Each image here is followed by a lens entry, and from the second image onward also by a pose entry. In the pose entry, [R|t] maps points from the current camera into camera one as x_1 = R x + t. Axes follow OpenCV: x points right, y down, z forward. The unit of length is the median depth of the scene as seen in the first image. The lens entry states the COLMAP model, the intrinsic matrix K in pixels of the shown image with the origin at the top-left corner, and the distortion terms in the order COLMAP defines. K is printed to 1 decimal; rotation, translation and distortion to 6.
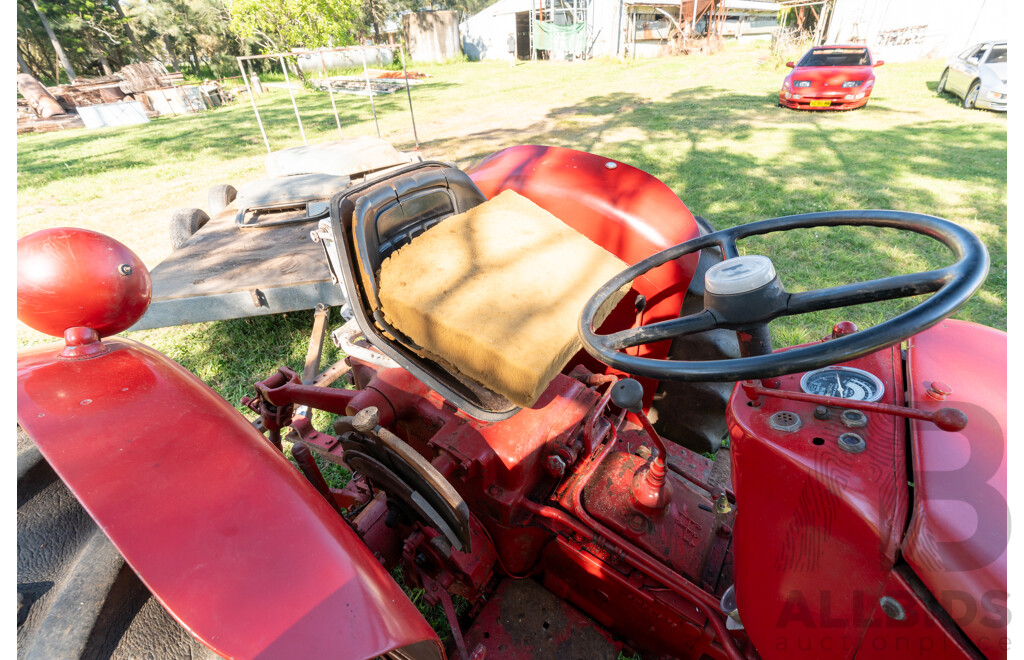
lens RADIAL K [[468.7, 0, 503.8], [0, 468.7, 314.7], [0, 0, 1]] dist [-0.001898, 0.000331]
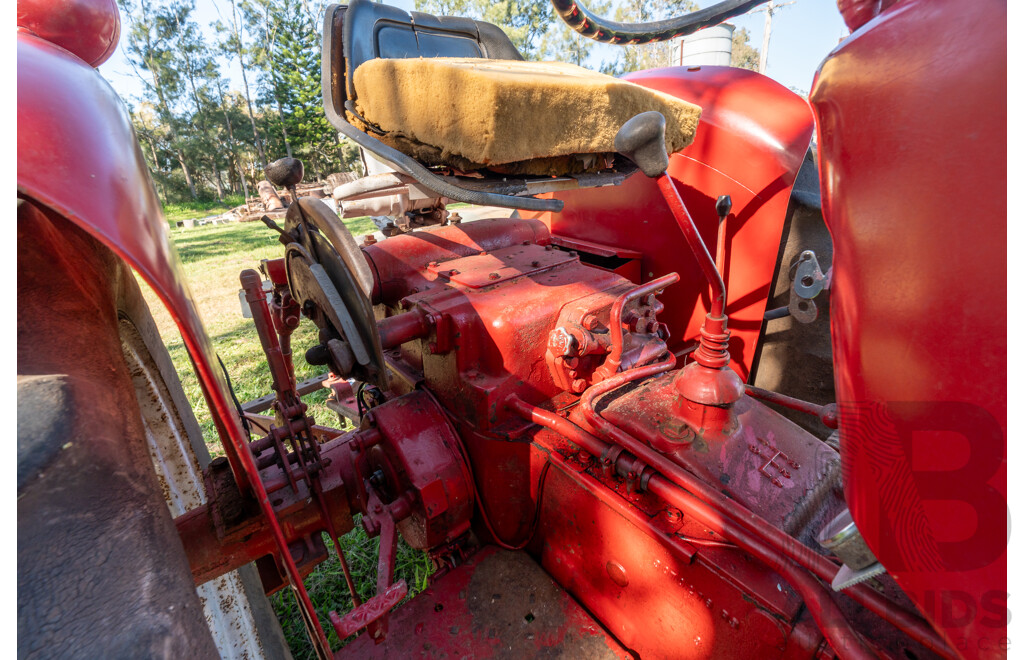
lens RADIAL K [[451.3, 0, 512.0], [0, 451.3, 330.0], [0, 0, 1]] dist [-0.000036, 0.000086]
pose [[0.959662, 0.071139, -0.272008, 0.200723], [-0.131123, 0.969048, -0.209172, 0.408909], [0.248709, 0.236400, 0.939286, 0.324329]]
